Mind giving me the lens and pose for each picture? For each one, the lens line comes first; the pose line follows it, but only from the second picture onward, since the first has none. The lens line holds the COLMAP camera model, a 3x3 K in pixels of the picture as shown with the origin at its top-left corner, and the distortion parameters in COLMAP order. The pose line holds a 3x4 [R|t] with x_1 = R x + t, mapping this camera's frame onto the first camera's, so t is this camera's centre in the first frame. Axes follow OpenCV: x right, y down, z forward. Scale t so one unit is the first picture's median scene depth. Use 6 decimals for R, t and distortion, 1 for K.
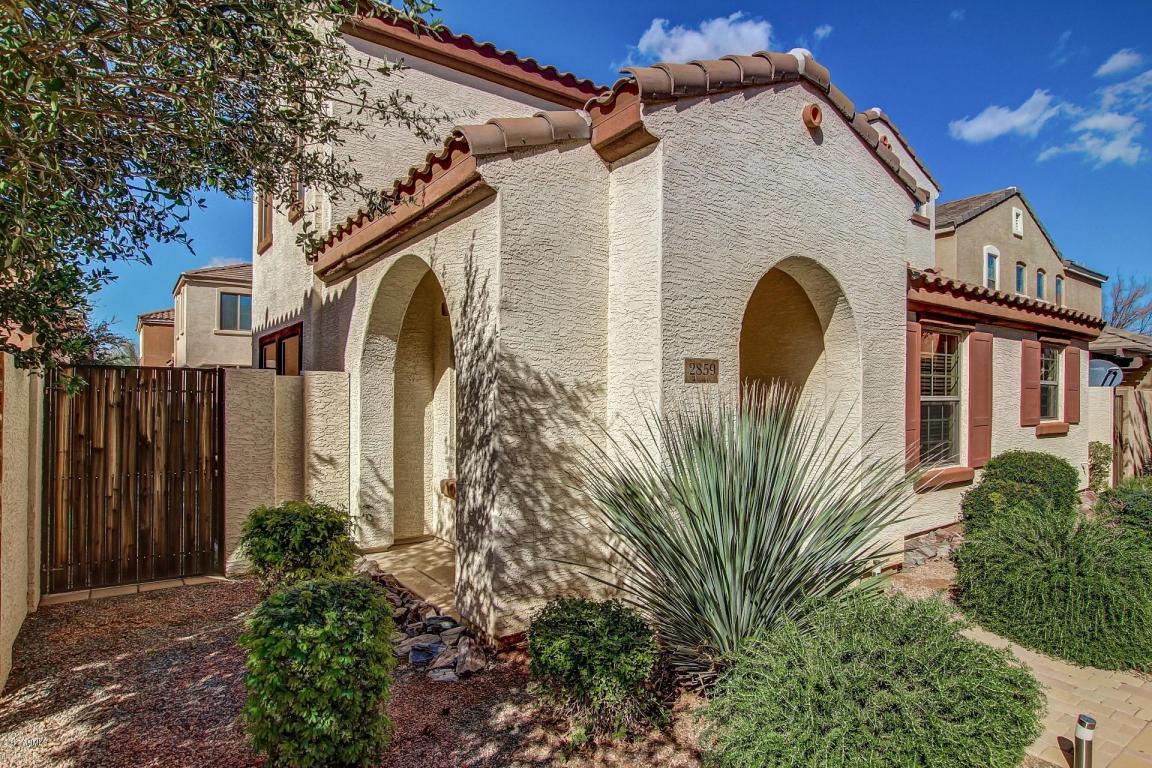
lens RADIAL K [[629.0, 0, 577.0], [0, 629.0, 387.8], [0, 0, 1]] dist [-0.023524, 0.003204]
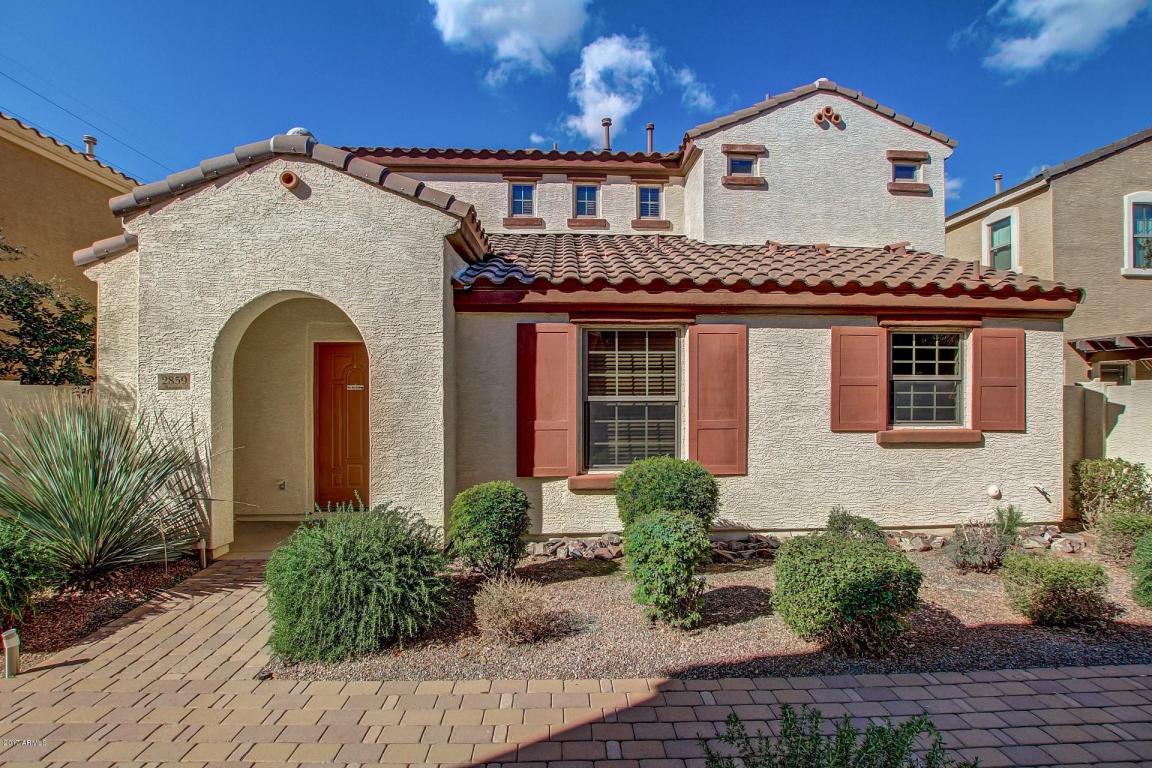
lens RADIAL K [[532.4, 0, 576.9], [0, 532.4, 392.4], [0, 0, 1]] dist [-0.031000, 0.001071]
pose [[0.840729, -0.010472, -0.541355, 0.948557], [0.012253, 0.999925, -0.000313, 0.006366], [0.541317, -0.006370, 0.840794, 0.266229]]
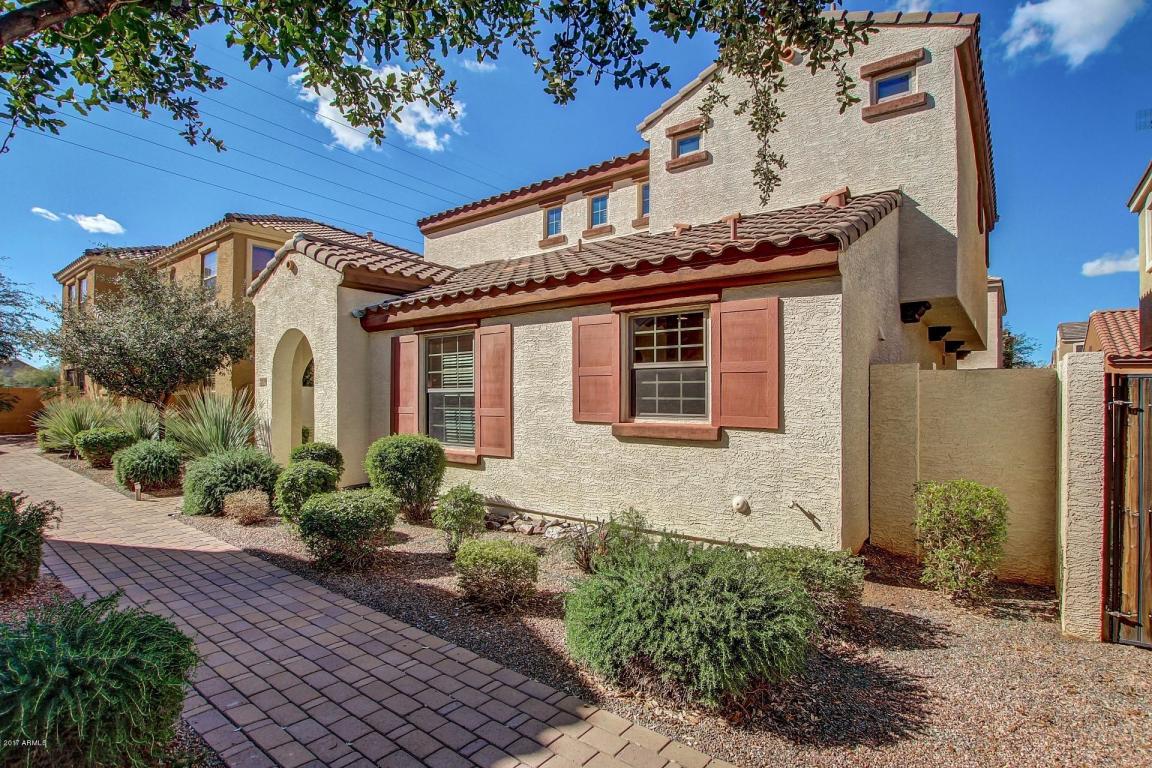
lens RADIAL K [[571.2, 0, 579.0], [0, 571.2, 388.4], [0, 0, 1]] dist [-0.026327, 0.000827]
pose [[0.286155, -0.028060, -0.957772, 1.697698], [0.005272, 0.999602, -0.027710, 0.044371], [0.958169, 0.002880, 0.286189, 0.923984]]
